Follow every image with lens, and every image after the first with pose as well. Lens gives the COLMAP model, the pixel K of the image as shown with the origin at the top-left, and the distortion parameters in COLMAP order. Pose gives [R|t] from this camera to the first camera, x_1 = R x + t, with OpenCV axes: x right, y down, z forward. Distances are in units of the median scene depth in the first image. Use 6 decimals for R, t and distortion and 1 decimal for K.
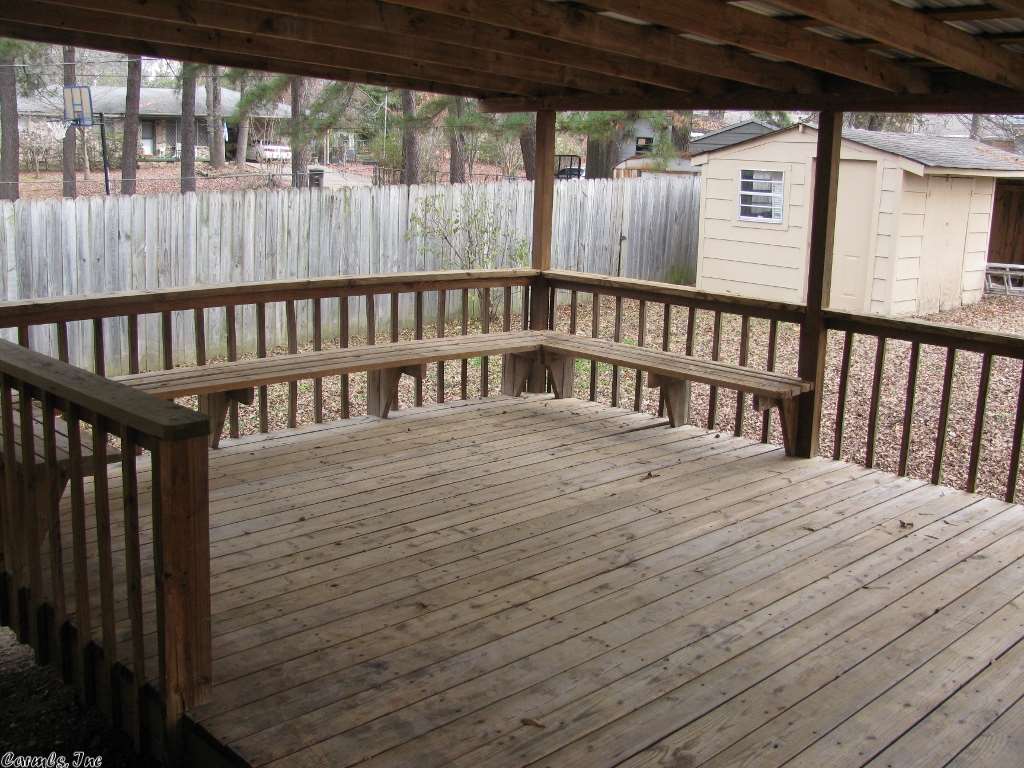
lens RADIAL K [[1055.8, 0, 512.0], [0, 1055.8, 384.0], [0, 0, 1]] dist [-0.123418, 0.009785]
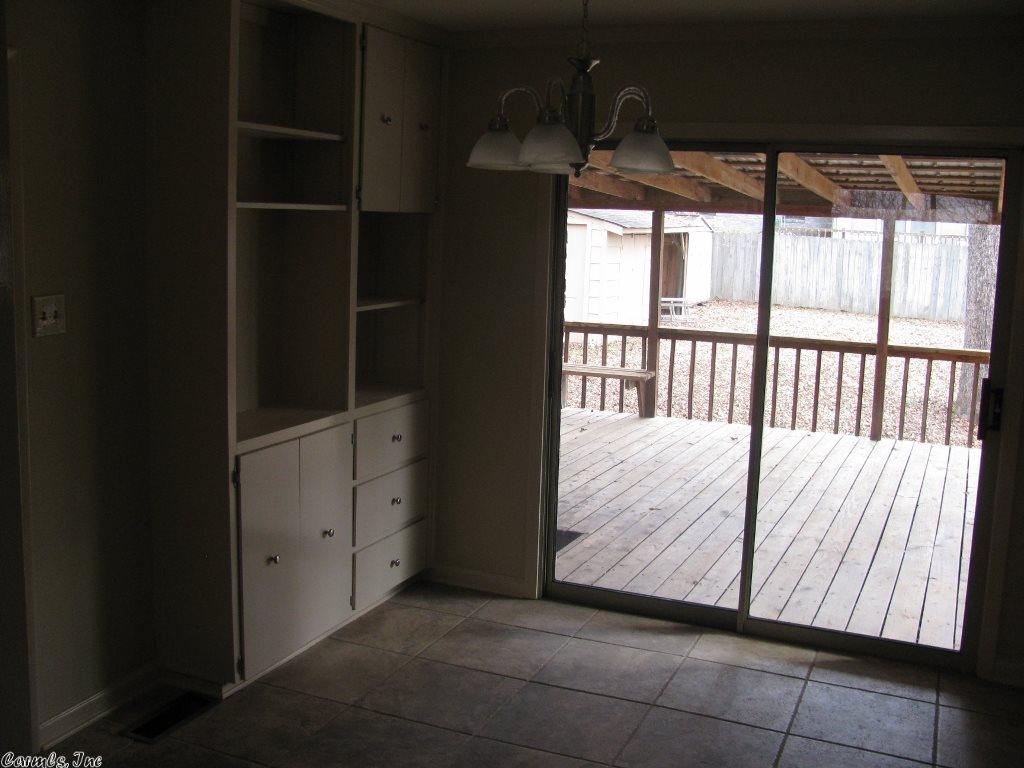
lens RADIAL K [[1055.8, 0, 512.0], [0, 1055.8, 384.0], [0, 0, 1]] dist [-0.123418, 0.009785]
pose [[0.934634, -0.060122, 0.350493, -0.515461], [0.076287, 0.996557, -0.032483, 0.056102], [-0.347333, 0.057098, 0.936002, -0.499185]]
